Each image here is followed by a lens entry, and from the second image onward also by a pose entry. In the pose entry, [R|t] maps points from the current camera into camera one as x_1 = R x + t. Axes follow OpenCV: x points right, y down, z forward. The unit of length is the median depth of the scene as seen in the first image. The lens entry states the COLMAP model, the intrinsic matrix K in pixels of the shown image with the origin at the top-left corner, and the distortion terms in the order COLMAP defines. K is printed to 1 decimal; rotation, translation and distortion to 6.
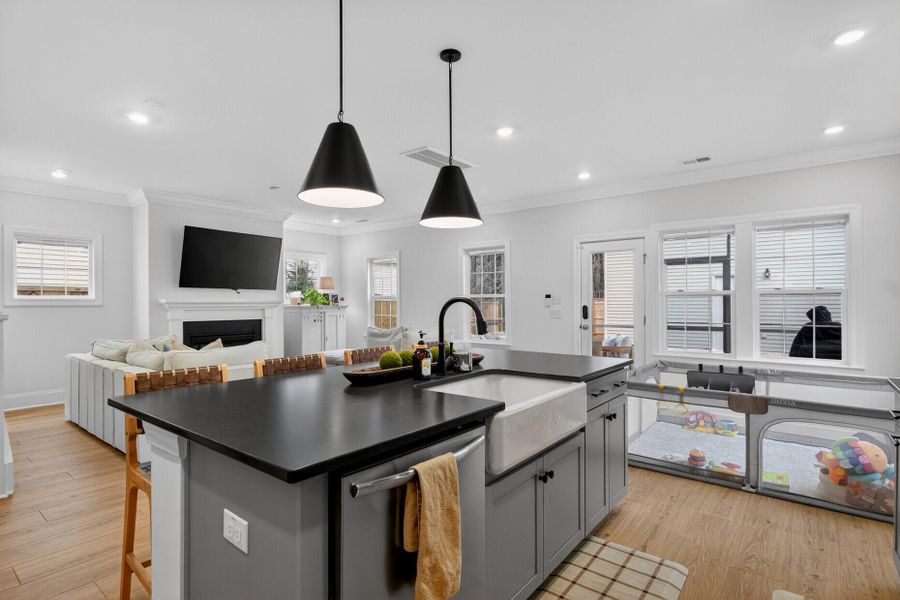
lens RADIAL K [[452.8, 0, 444.9], [0, 452.8, 298.4], [0, 0, 1]] dist [0.004438, 0.001519]
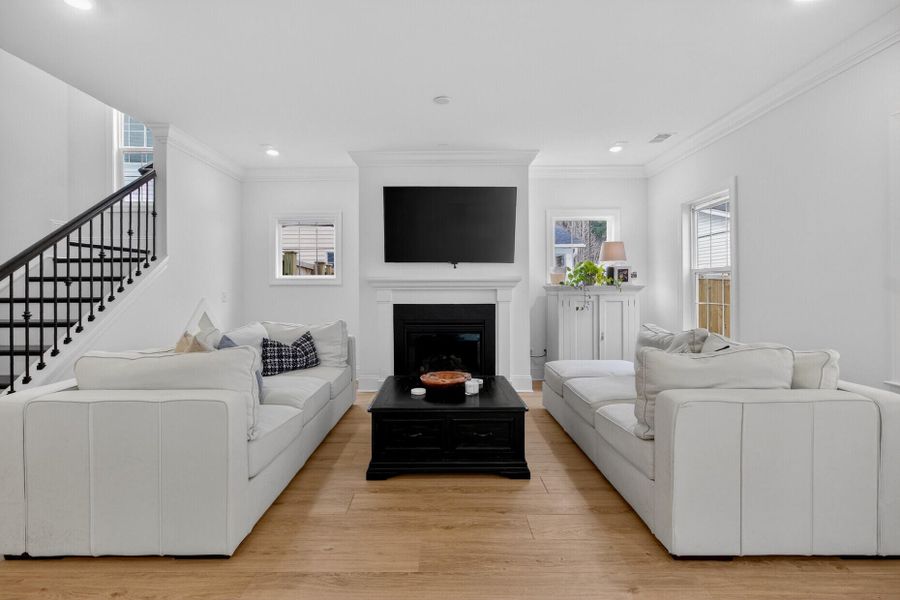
lens RADIAL K [[421.1, 0, 433.4], [0, 421.1, 286.4], [0, 0, 1]] dist [-0.013334, 0.002038]
pose [[0.615075, -0.002923, -0.788463, 0.066309], [0.007893, 0.999966, 0.002451, 0.015579], [0.788429, -0.007731, 0.615077, 0.503383]]
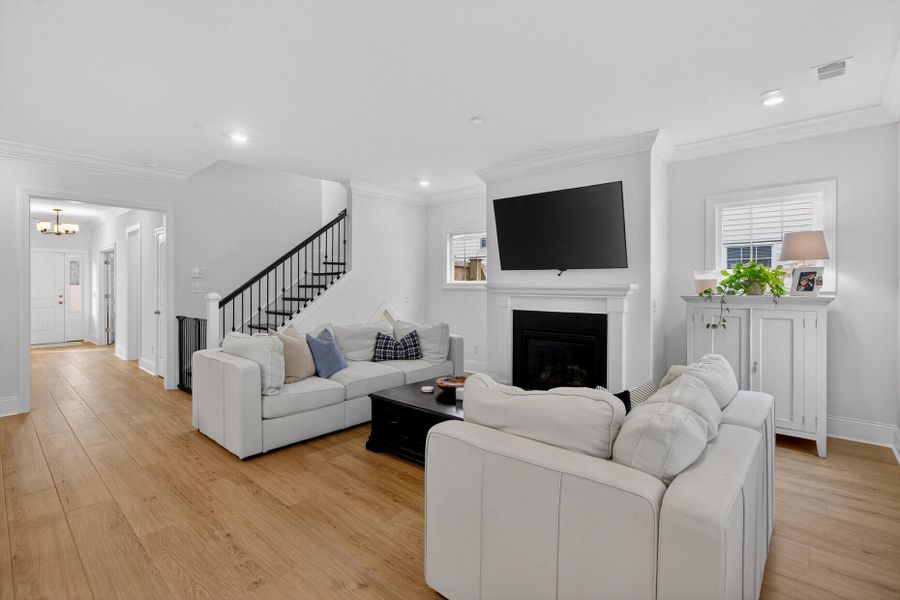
lens RADIAL K [[421.1, 0, 447.7], [0, 421.1, 286.8], [0, 0, 1]] dist [-0.013334, 0.002038]
pose [[-0.067791, 0.006622, -0.997678, 0.203484], [0.008581, 0.999945, 0.006054, 0.001355], [0.997663, -0.008151, -0.067844, 0.806506]]
